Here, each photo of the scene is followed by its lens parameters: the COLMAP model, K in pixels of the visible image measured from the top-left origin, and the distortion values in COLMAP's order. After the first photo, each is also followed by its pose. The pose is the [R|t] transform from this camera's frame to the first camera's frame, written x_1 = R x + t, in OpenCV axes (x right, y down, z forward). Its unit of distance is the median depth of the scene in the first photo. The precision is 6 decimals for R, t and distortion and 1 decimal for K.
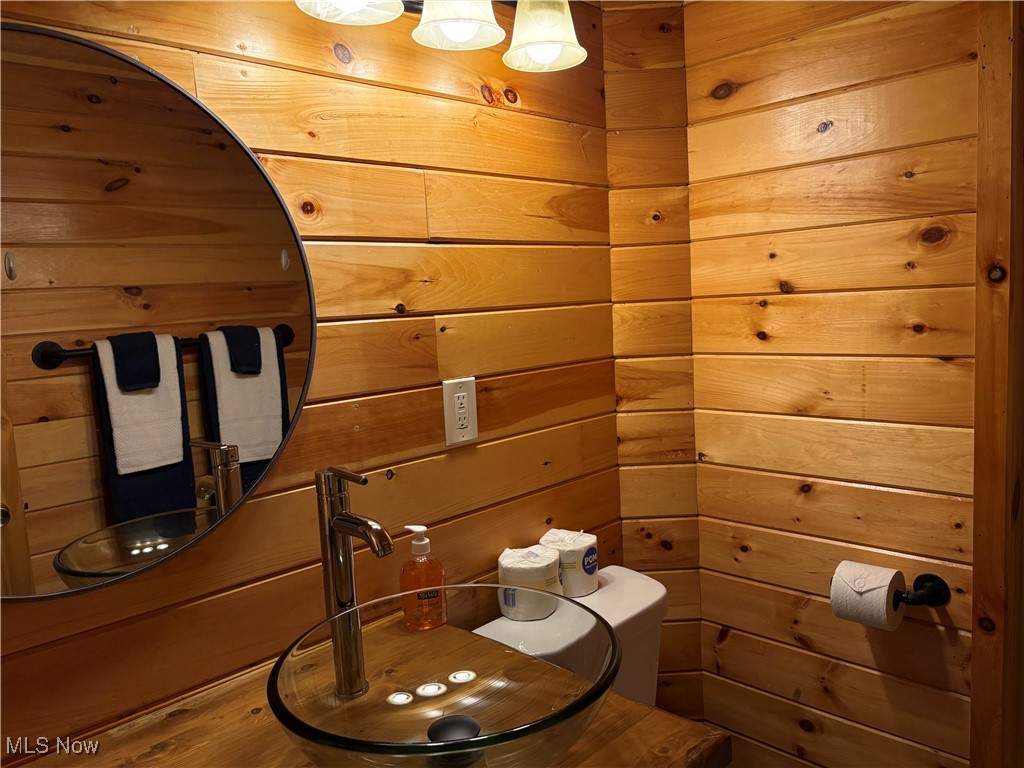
lens RADIAL K [[777.1, 0, 517.2], [0, 777.1, 380.2], [0, 0, 1]] dist [0.037477, -0.038299]
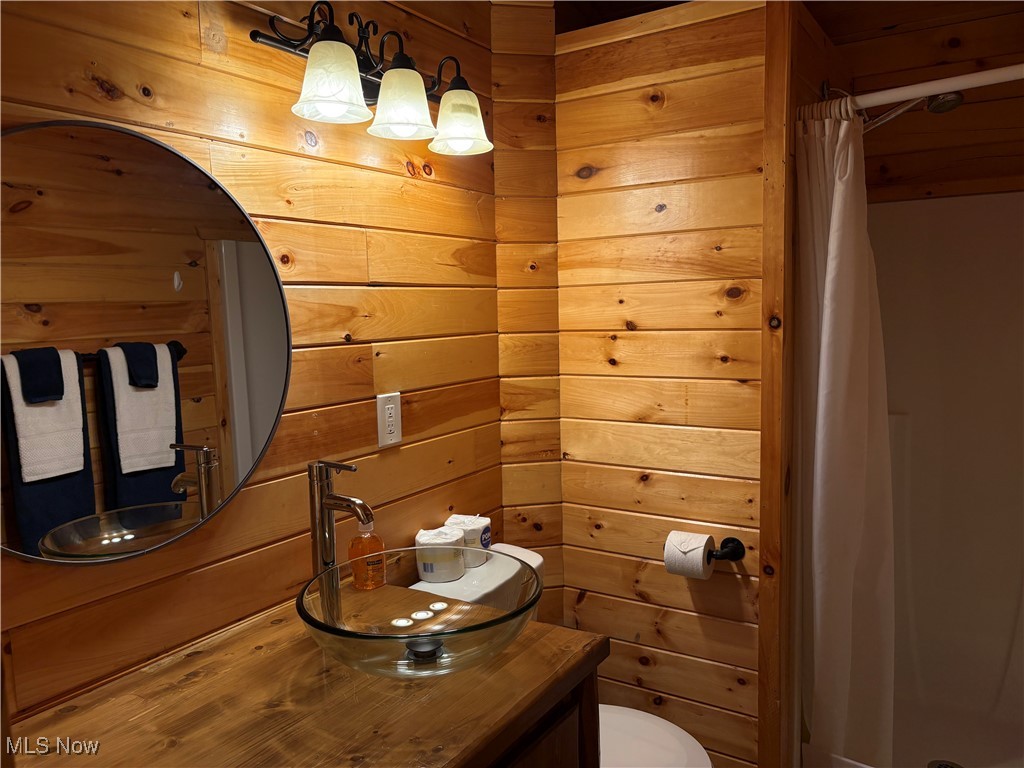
lens RADIAL K [[777.1, 0, 502.2], [0, 777.1, 385.9], [0, 0, 1]] dist [0.037477, -0.038299]
pose [[0.979136, 0.006830, 0.203090, -0.145941], [-0.004734, 0.999930, -0.010805, -0.001757], [-0.203150, 0.009618, 0.979100, -0.259828]]
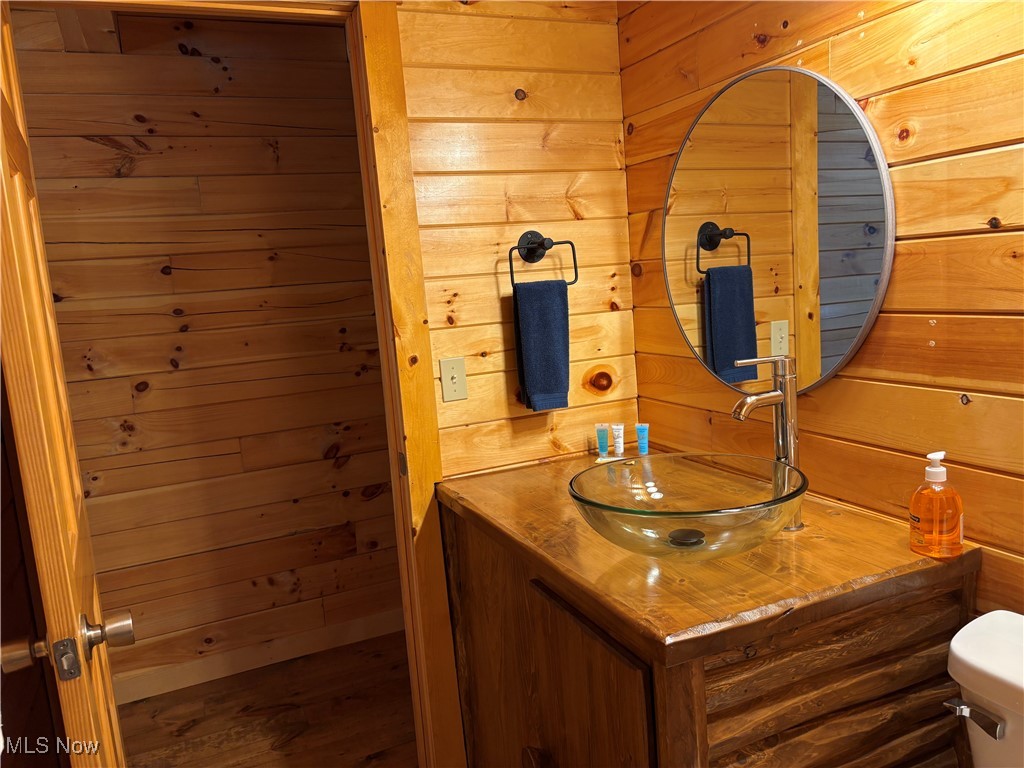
lens RADIAL K [[777.1, 0, 513.1], [0, 777.1, 385.9], [0, 0, 1]] dist [0.037477, -0.038299]
pose [[-0.360552, 0.207333, -0.909404, 0.826295], [-0.010038, 0.974063, 0.226054, -0.097767], [0.932685, 0.090633, -0.349119, 0.738251]]
